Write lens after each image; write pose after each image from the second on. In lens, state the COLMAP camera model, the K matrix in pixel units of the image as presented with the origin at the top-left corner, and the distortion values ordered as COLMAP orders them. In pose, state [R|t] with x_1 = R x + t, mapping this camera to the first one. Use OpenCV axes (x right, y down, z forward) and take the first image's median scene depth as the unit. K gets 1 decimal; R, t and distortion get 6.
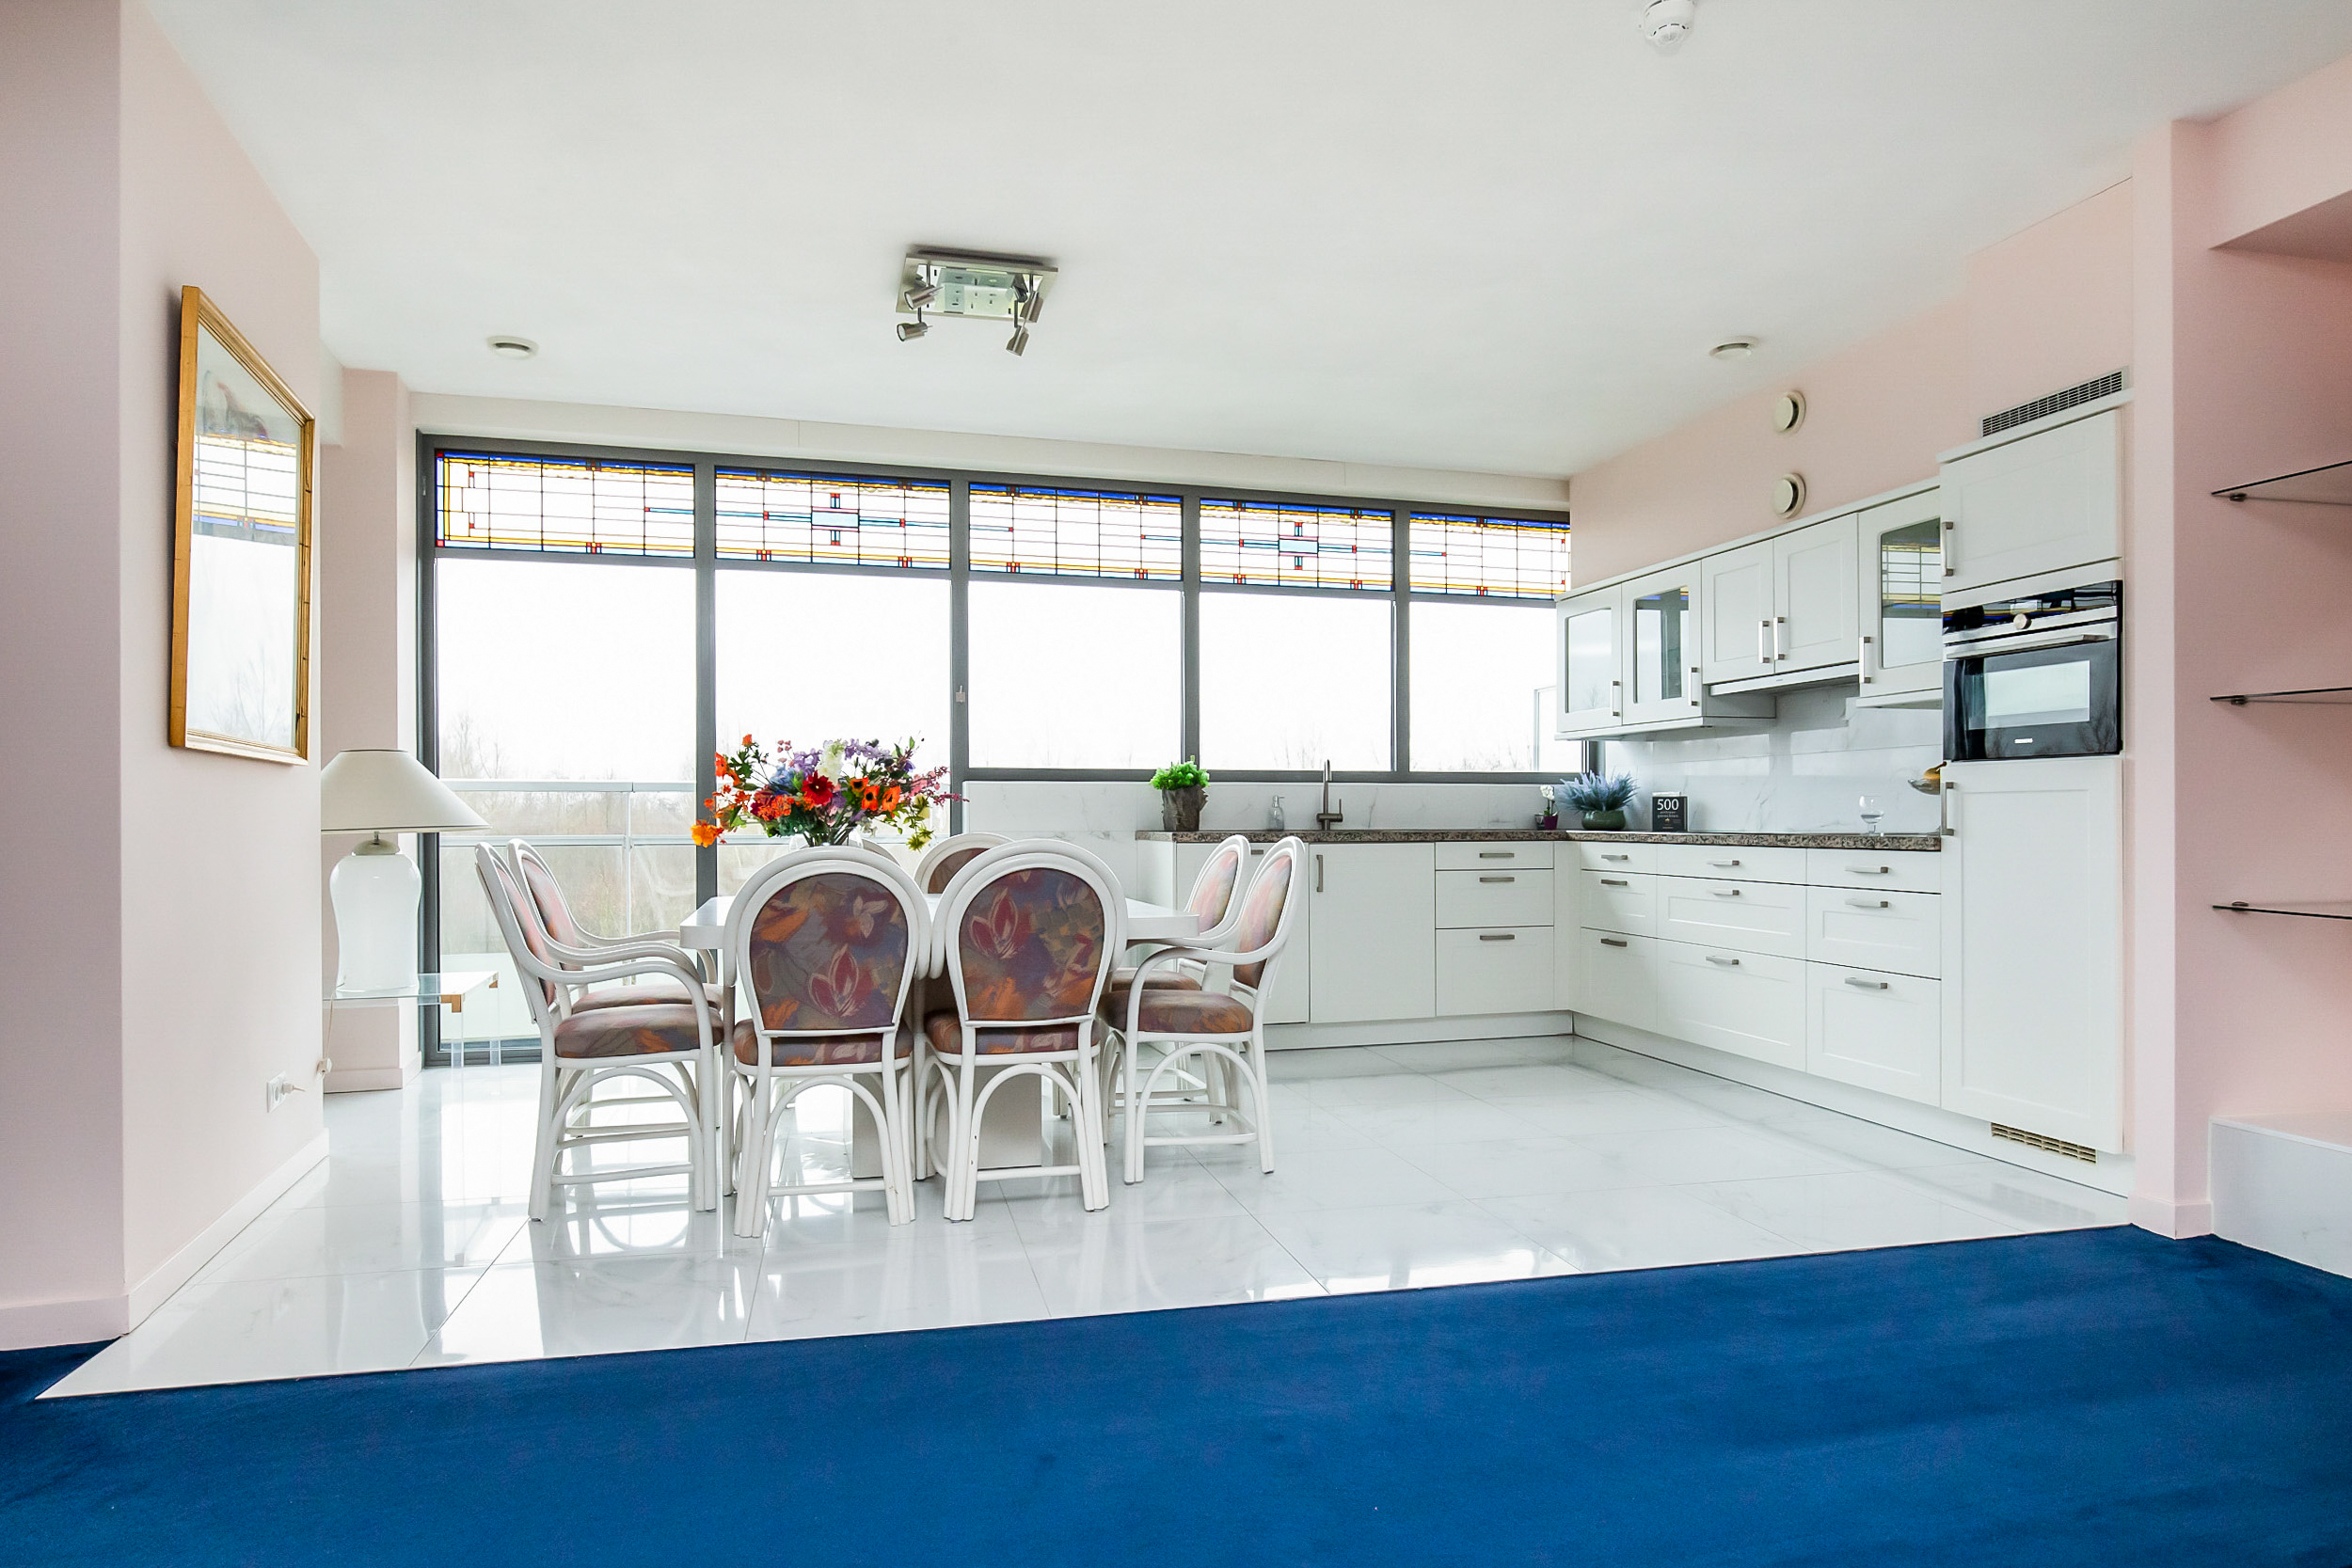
lens RADIAL K [[1374.2, 0, 1178.2], [0, 1374.2, 823.2], [0, 0, 1]] dist [-0.018445, 0.002228]
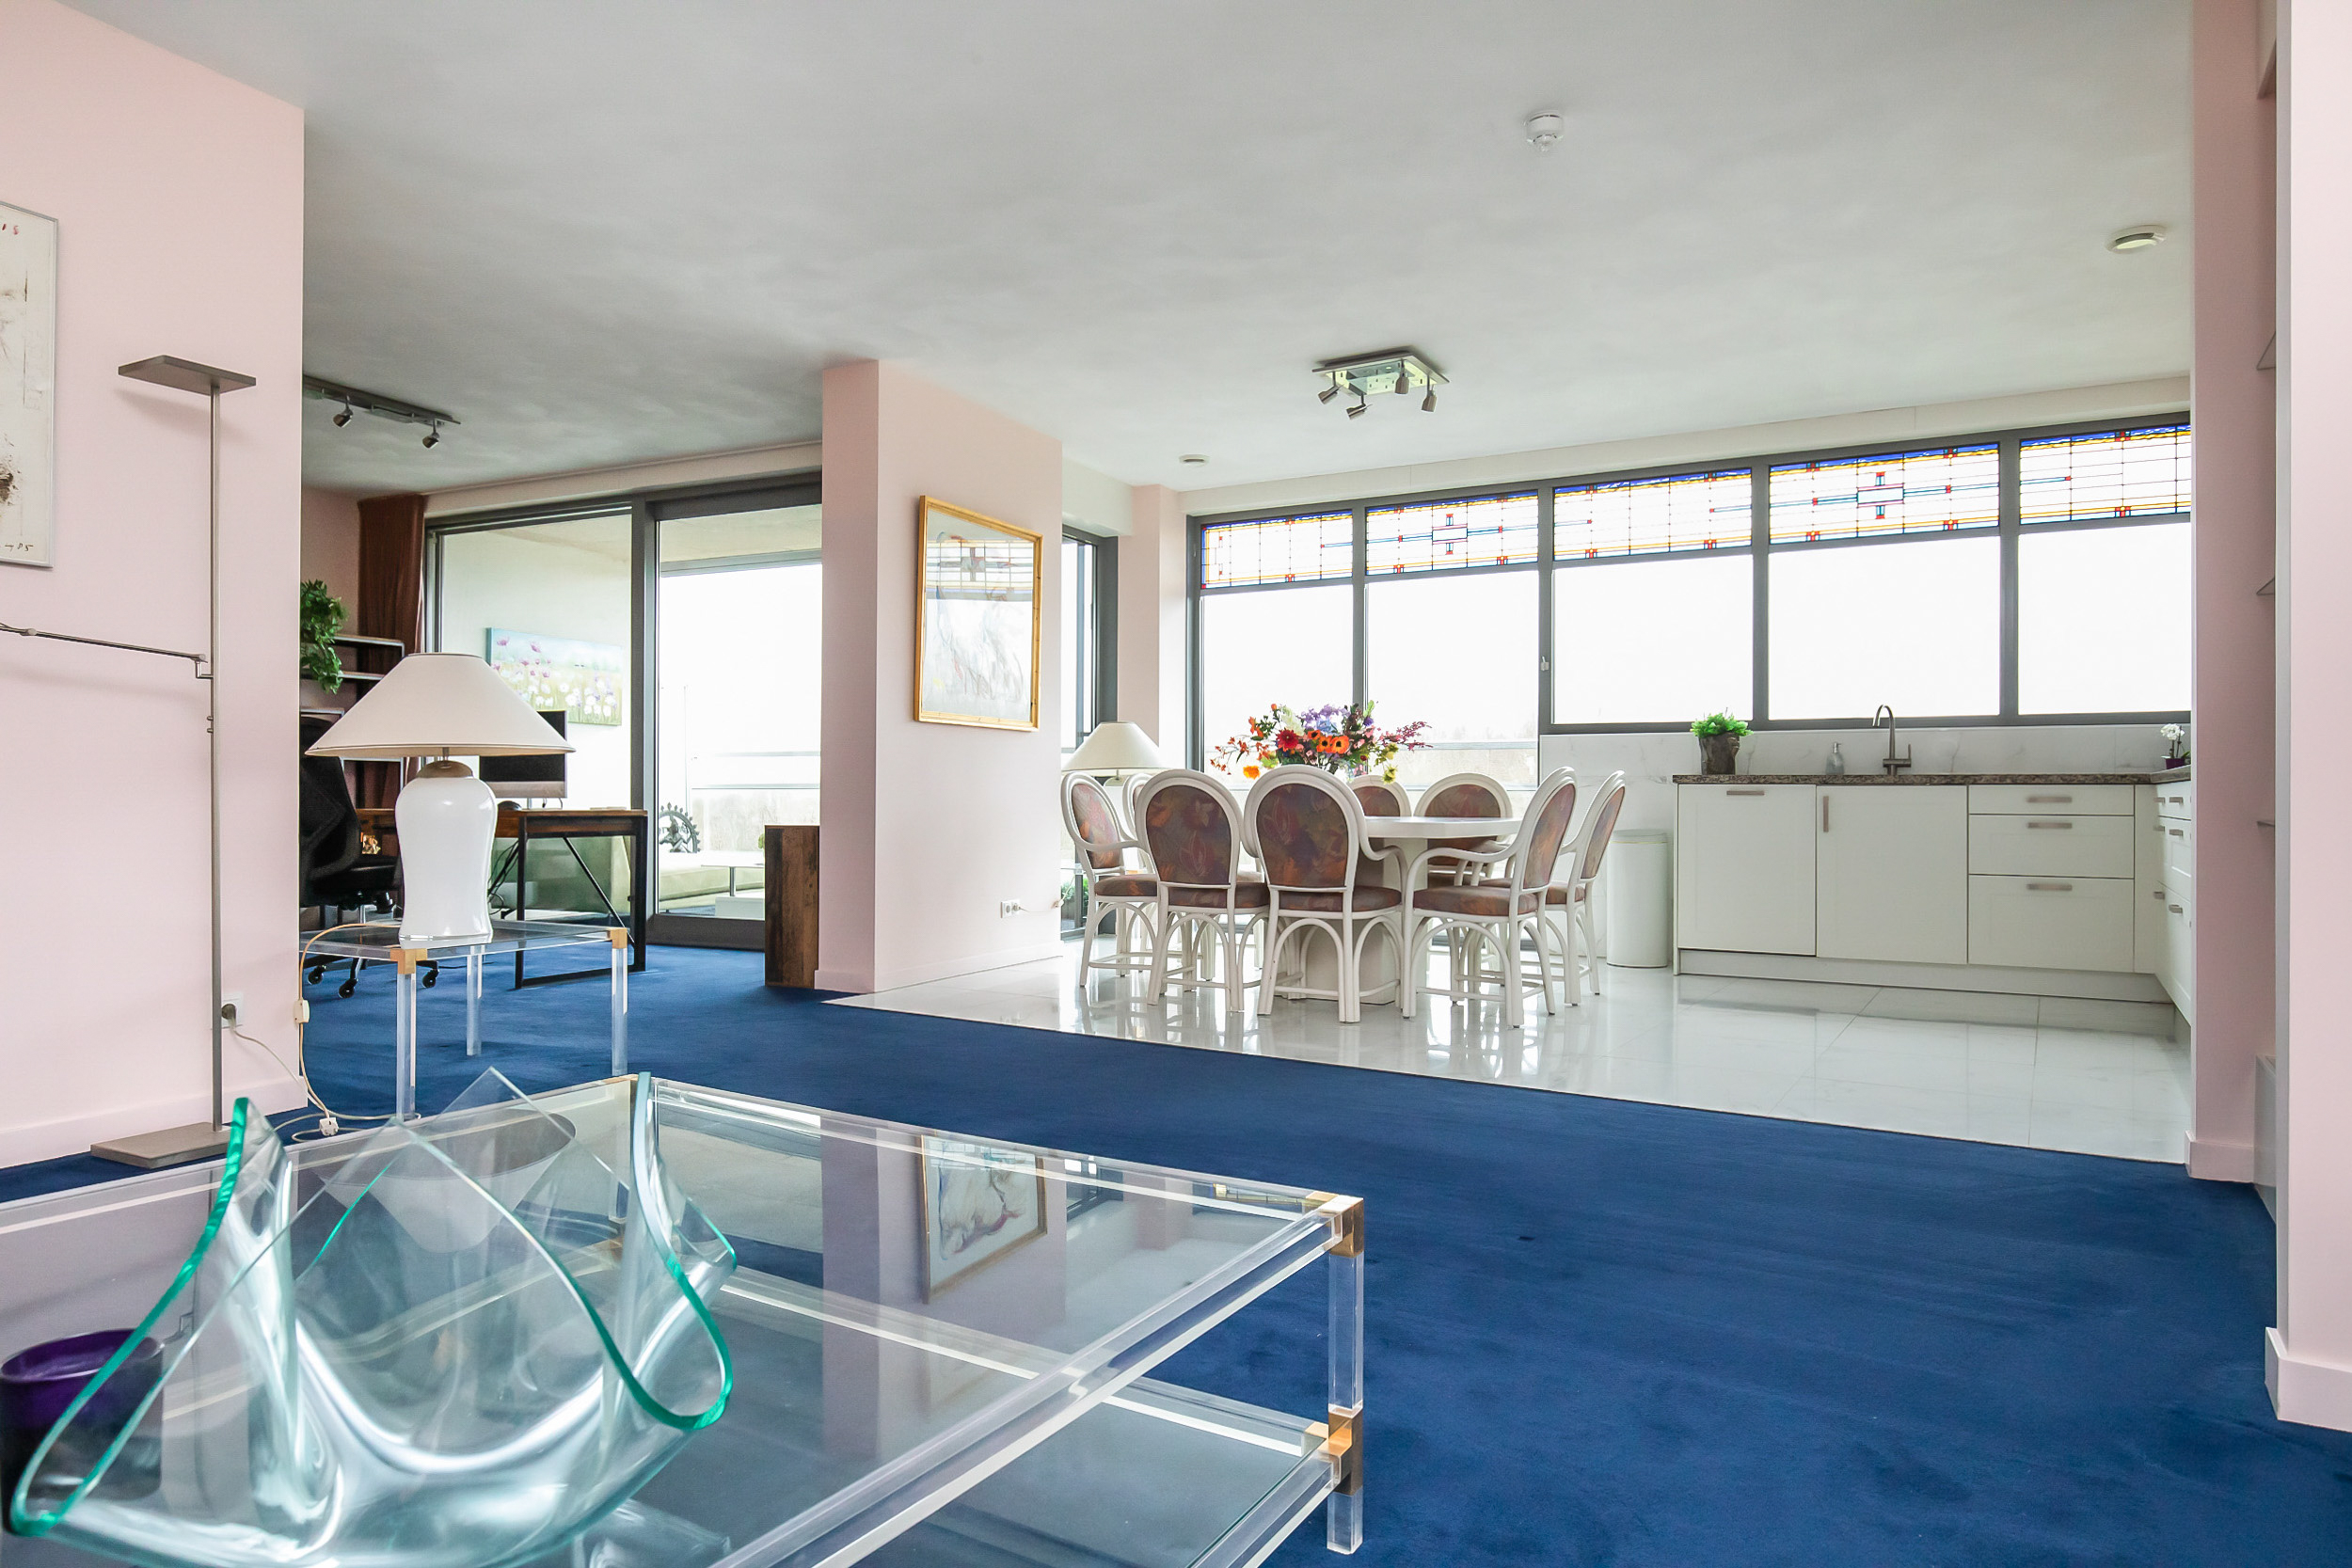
lens RADIAL K [[1384.9, 0, 1181.6], [0, 1384.9, 788.6], [0, 0, 1]] dist [-0.007859, 0.004390]
pose [[0.698626, 0.001494, -0.715485, 0.496818], [-0.008971, 0.999938, -0.006671, 0.027285], [0.715431, 0.011080, 0.698596, -0.081167]]
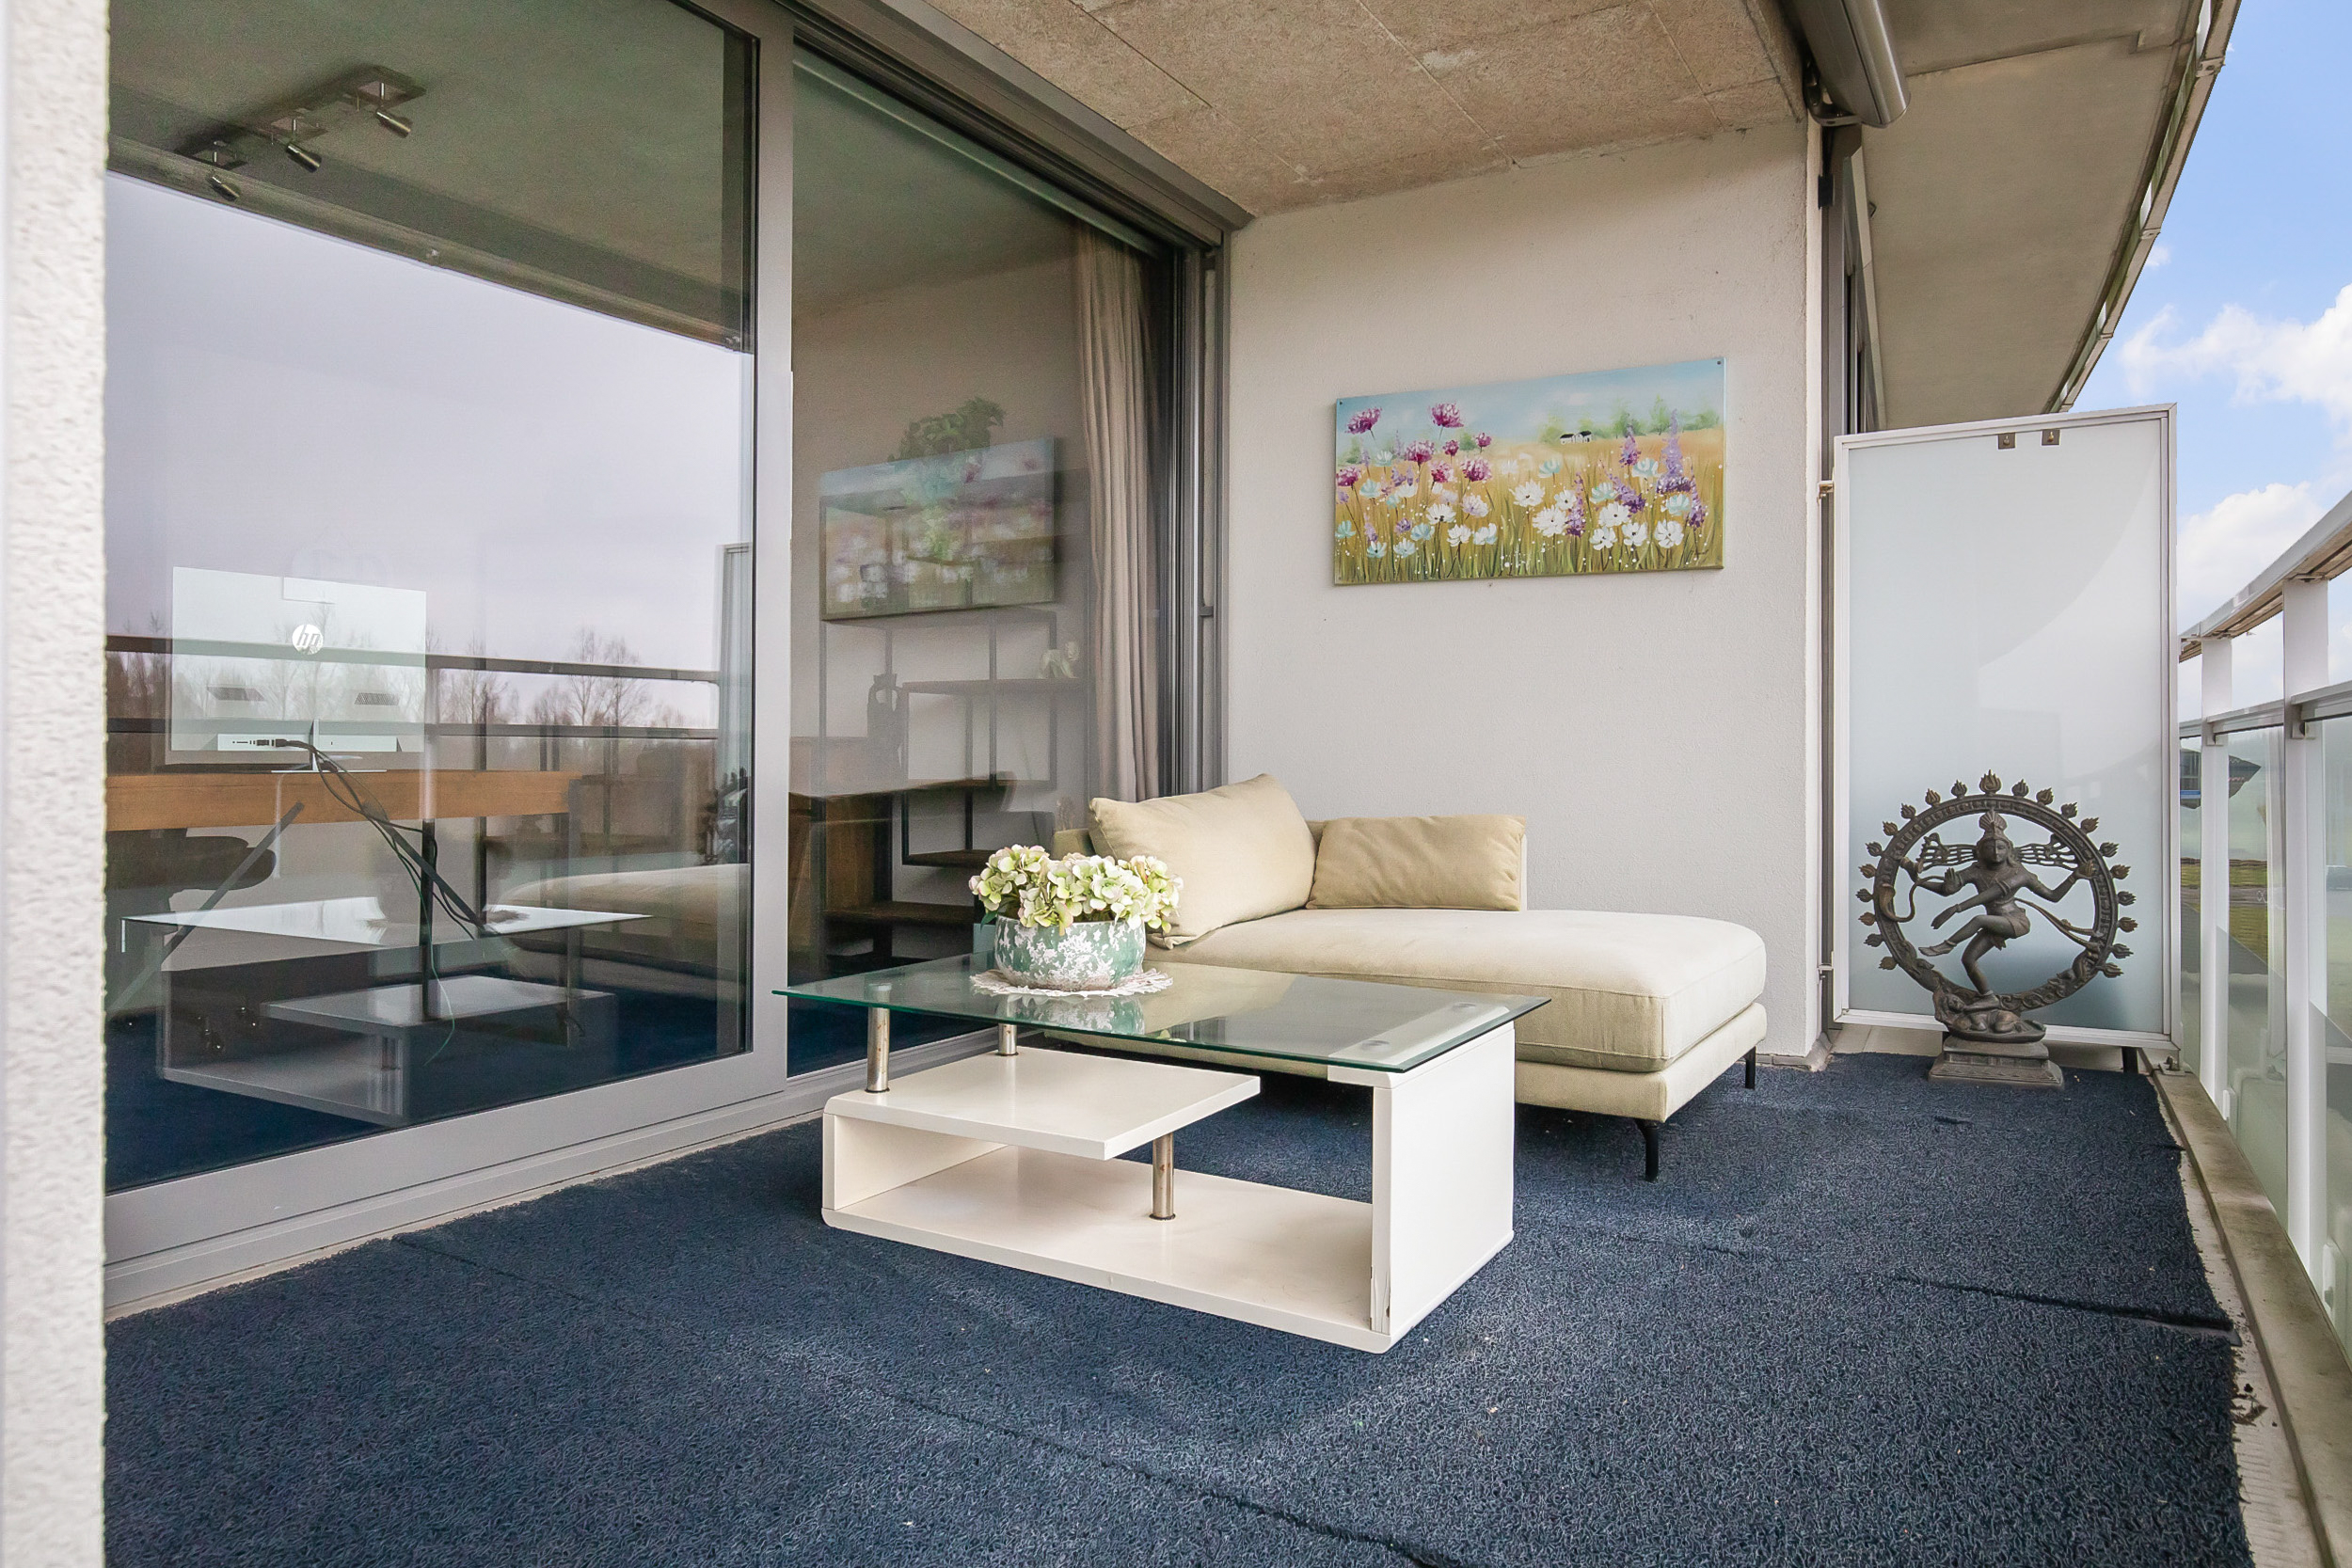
lens RADIAL K [[1488.4, 0, 1176.0], [0, 1488.4, 774.3], [0, 0, 1]] dist [0.007075, -0.000880]
pose [[-0.793195, 0.011669, -0.608855, -0.574784], [-0.003700, 0.999706, 0.023980, 0.025415], [0.608956, 0.021274, -0.792919, 1.004304]]
